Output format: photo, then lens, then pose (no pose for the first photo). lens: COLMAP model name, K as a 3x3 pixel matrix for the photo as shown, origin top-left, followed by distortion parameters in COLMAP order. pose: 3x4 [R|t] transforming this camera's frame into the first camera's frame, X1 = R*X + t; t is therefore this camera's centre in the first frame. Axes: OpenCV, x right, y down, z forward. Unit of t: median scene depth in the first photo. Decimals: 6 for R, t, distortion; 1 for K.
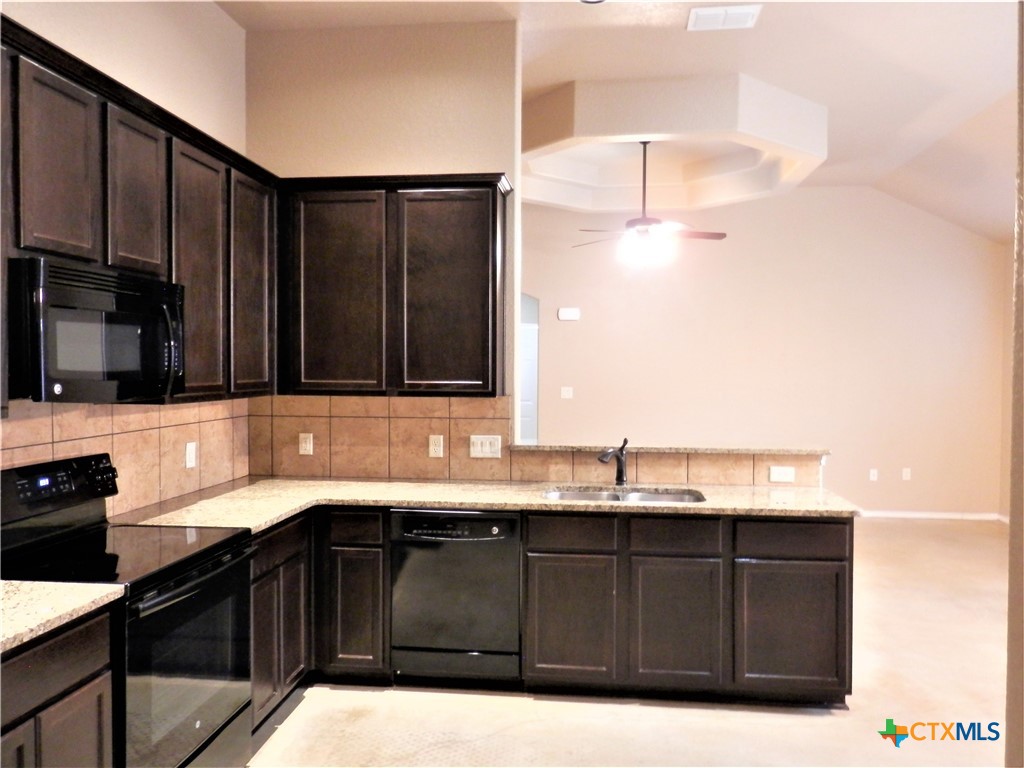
lens RADIAL K [[762.1, 0, 516.8], [0, 762.1, 384.6], [0, 0, 1]] dist [0.003070, 0.002578]
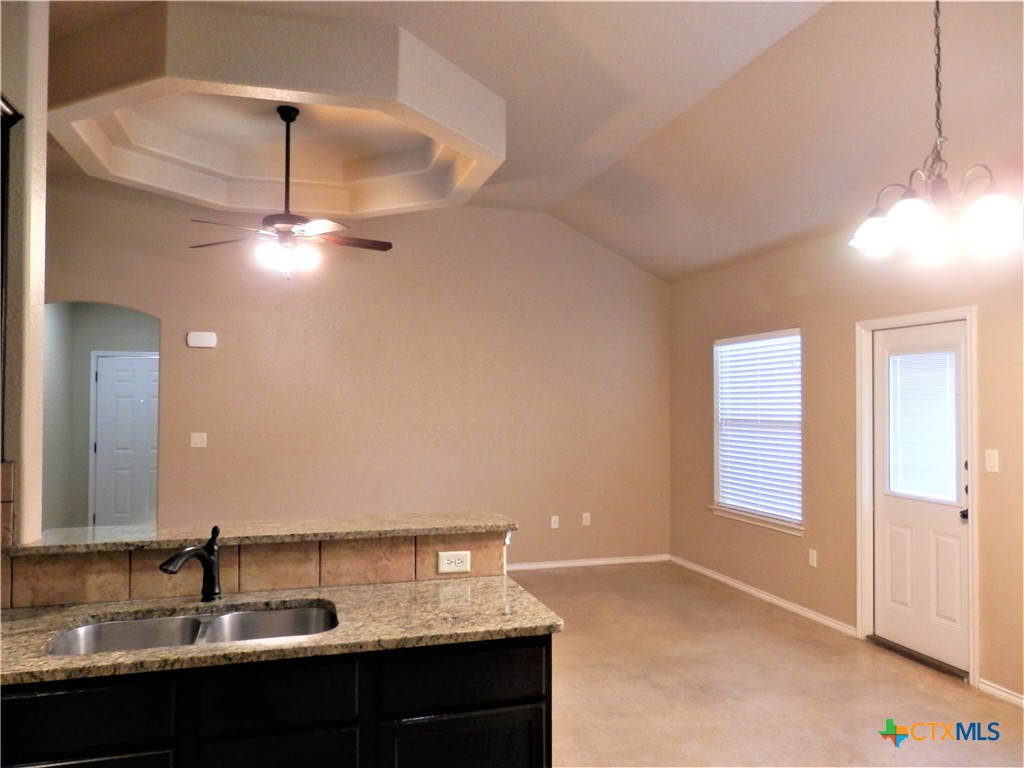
lens RADIAL K [[762.1, 0, 516.8], [0, 762.1, 384.6], [0, 0, 1]] dist [0.003070, 0.002578]
pose [[0.920098, 0.006807, 0.391628, 0.121561], [0.011844, 0.998908, -0.045189, -0.014256], [-0.391508, 0.046216, 0.919013, 0.315366]]
